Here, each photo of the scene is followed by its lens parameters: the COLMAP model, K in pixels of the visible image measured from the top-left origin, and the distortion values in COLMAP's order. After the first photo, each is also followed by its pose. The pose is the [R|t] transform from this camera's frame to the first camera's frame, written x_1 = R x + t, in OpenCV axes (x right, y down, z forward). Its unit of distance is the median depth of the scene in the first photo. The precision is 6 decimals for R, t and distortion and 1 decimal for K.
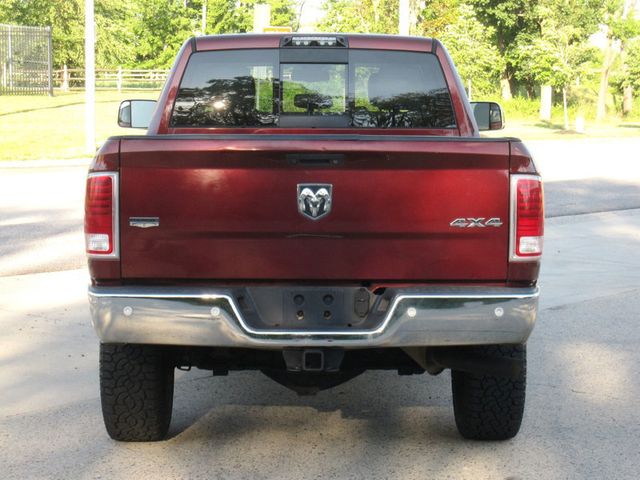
lens RADIAL K [[1453.9, 0, 320.0], [0, 1453.9, 240.0], [0, 0, 1]] dist [-0.081419, 0.003525]
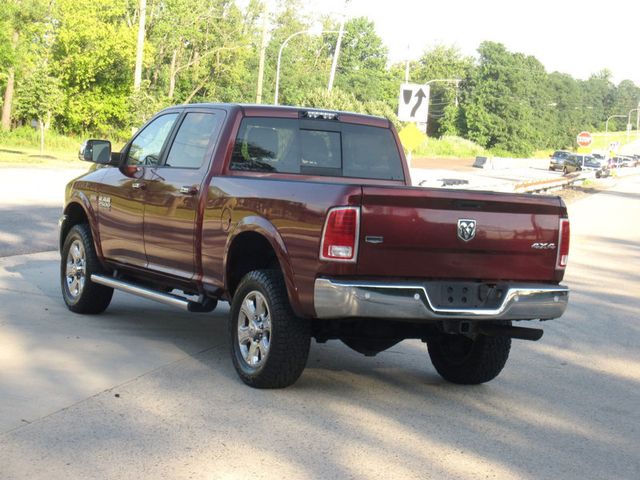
lens RADIAL K [[1453.9, 0, 320.0], [0, 1453.9, 240.0], [0, 0, 1]] dist [-0.081419, 0.003525]
pose [[0.883346, 0.031334, 0.467673, -0.895141], [-0.024363, 0.999484, -0.020948, 0.022228], [-0.468088, 0.007111, 0.883653, -0.360316]]
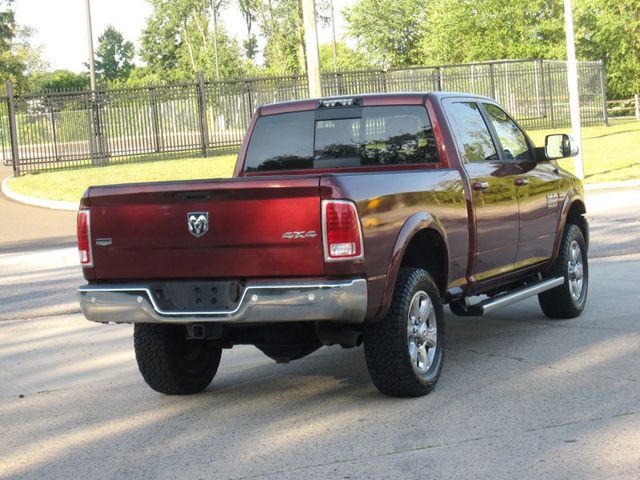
lens RADIAL K [[1453.9, 0, 320.0], [0, 1453.9, 240.0], [0, 0, 1]] dist [-0.081419, 0.003525]
pose [[0.902910, -0.032699, -0.428584, 0.728507], [0.024576, 0.999398, -0.024474, 0.028287], [0.429127, 0.011565, 0.903170, -0.280166]]
